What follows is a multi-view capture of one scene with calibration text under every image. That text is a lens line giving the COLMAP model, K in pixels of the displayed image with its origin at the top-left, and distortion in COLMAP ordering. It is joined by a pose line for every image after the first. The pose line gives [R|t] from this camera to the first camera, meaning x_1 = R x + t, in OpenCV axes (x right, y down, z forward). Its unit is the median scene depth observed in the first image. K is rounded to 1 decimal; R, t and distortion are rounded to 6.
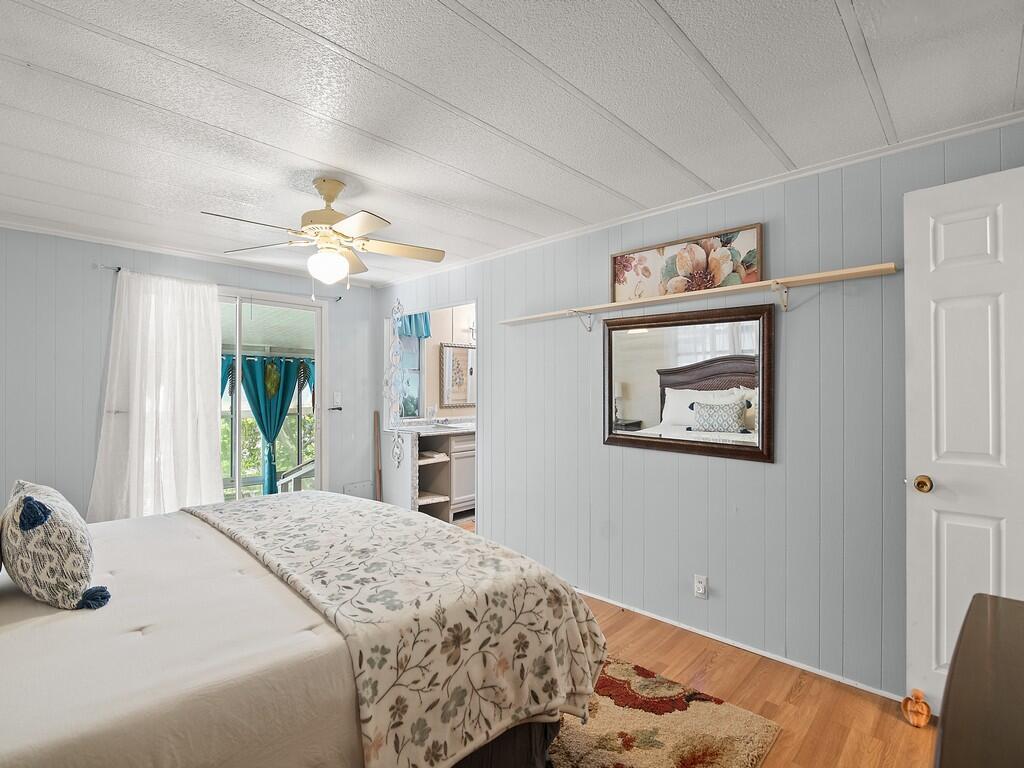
lens RADIAL K [[505.1, 0, 502.9], [0, 505.1, 384.9], [0, 0, 1]] dist [-0.025511, -0.000563]
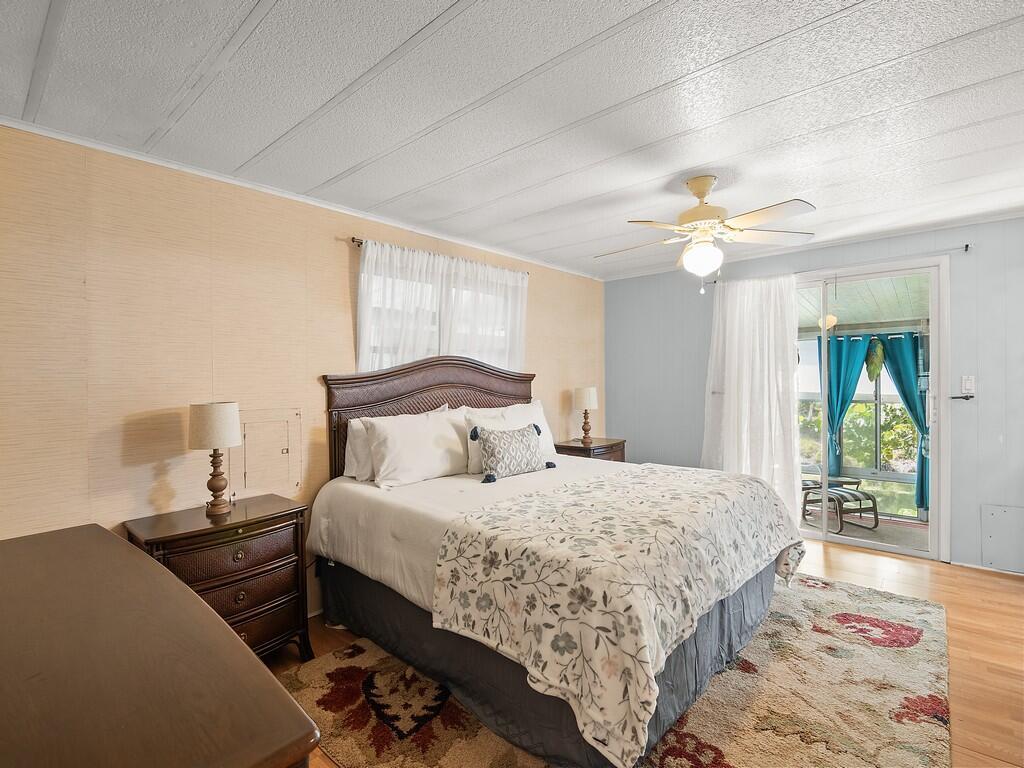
lens RADIAL K [[505.1, 0, 502.9], [0, 505.1, 384.9], [0, 0, 1]] dist [-0.025511, -0.000563]
pose [[0.024150, 0.015942, -0.999581, 1.228709], [0.023555, 0.999586, 0.016511, 0.000160], [0.999431, -0.023944, 0.023764, 0.966106]]
